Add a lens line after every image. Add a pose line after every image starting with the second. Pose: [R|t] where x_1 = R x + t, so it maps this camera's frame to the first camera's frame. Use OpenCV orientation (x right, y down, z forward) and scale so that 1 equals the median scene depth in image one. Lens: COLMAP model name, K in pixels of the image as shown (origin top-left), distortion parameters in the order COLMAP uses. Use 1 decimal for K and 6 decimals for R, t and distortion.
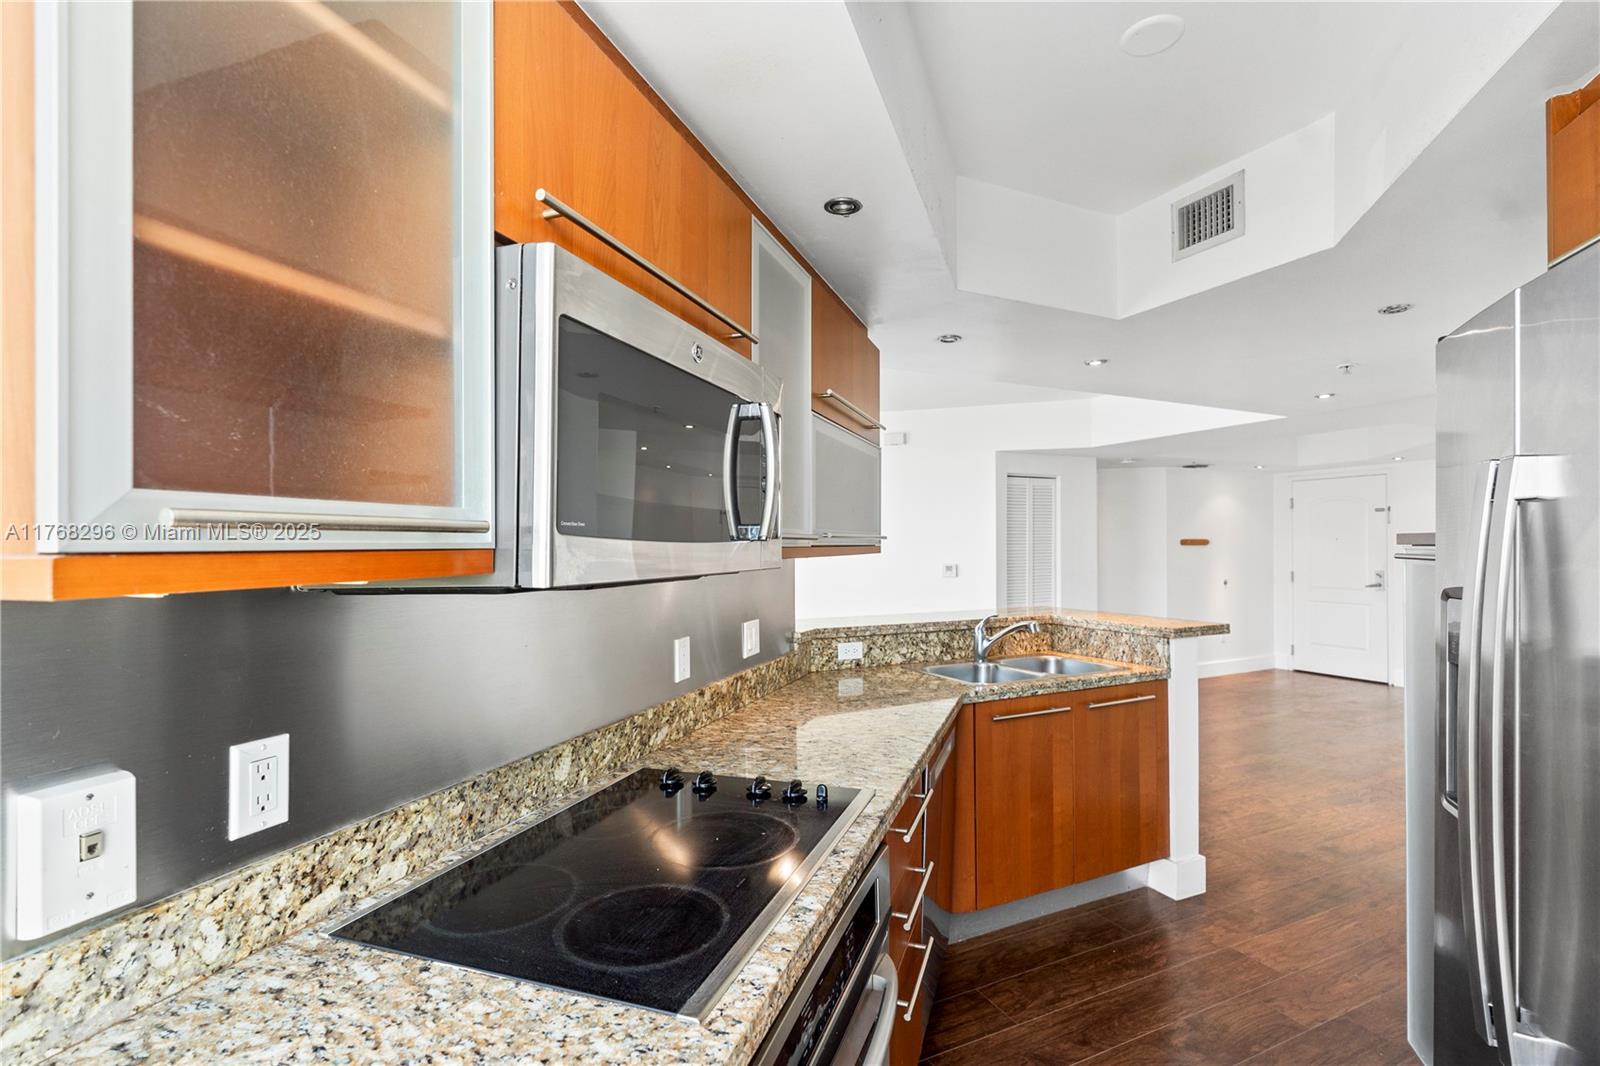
lens RADIAL K [[737.0, 0, 802.0], [0, 737.0, 535.9], [0, 0, 1]] dist [-0.010730, 0.003096]
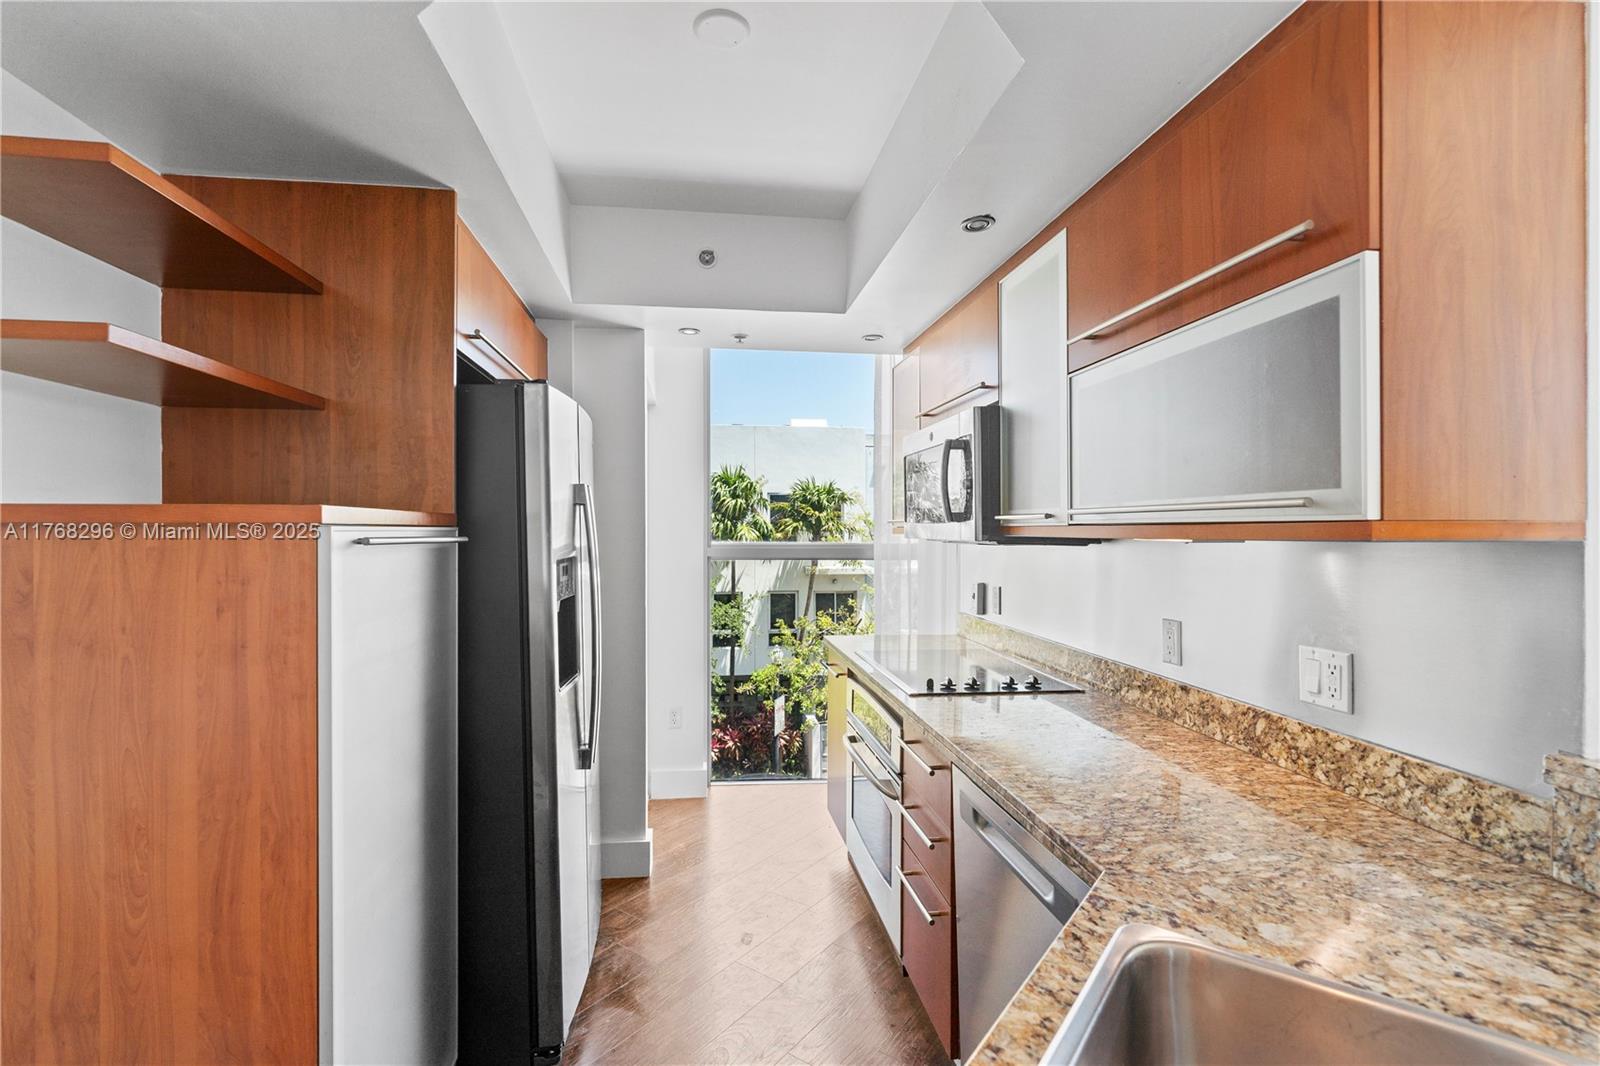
lens RADIAL K [[737.0, 0, 783.7], [0, 737.0, 527.1], [0, 0, 1]] dist [-0.010730, 0.003096]
pose [[-0.896082, 0.001134, -0.443887, 0.568464], [0.005406, 0.999950, -0.008359, 0.017809], [0.443855, -0.009890, -0.896044, 1.295513]]
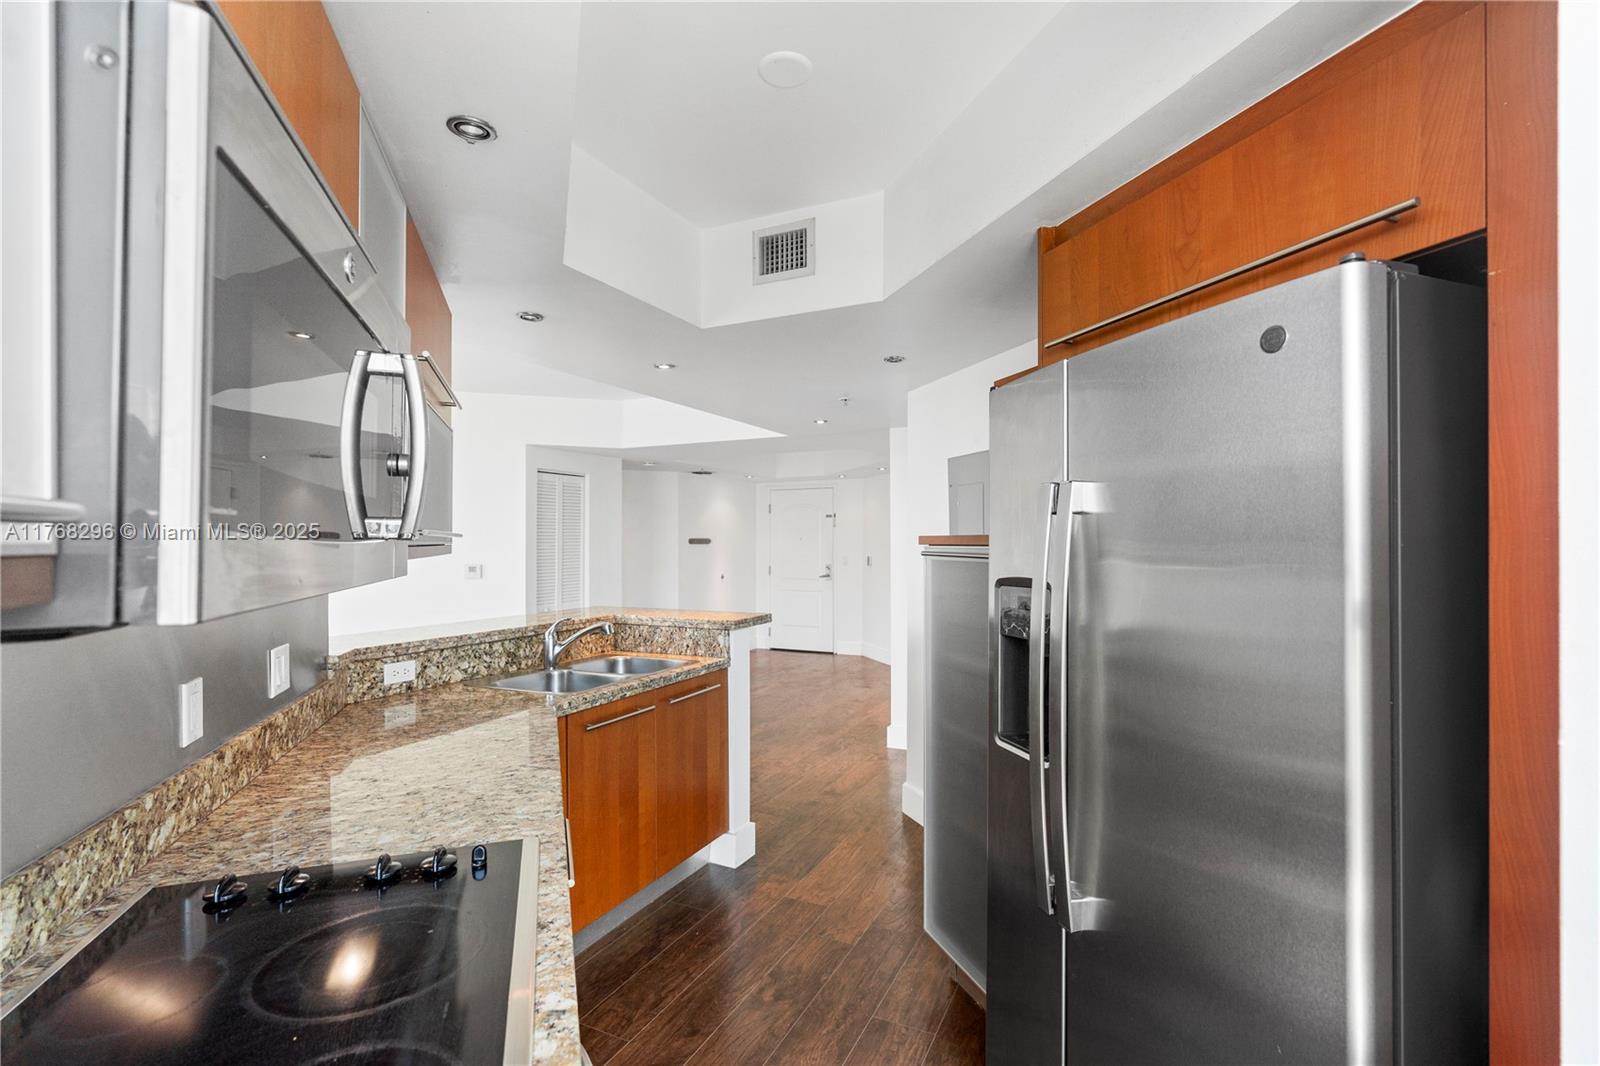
lens RADIAL K [[737.0, 0, 801.7], [0, 737.0, 539.6], [0, 0, 1]] dist [-0.010730, 0.003096]
pose [[0.783674, 0.005037, 0.621152, -0.111867], [-0.009756, 0.999944, 0.004200, -0.000475], [-0.621096, -0.009352, 0.783679, 0.093170]]
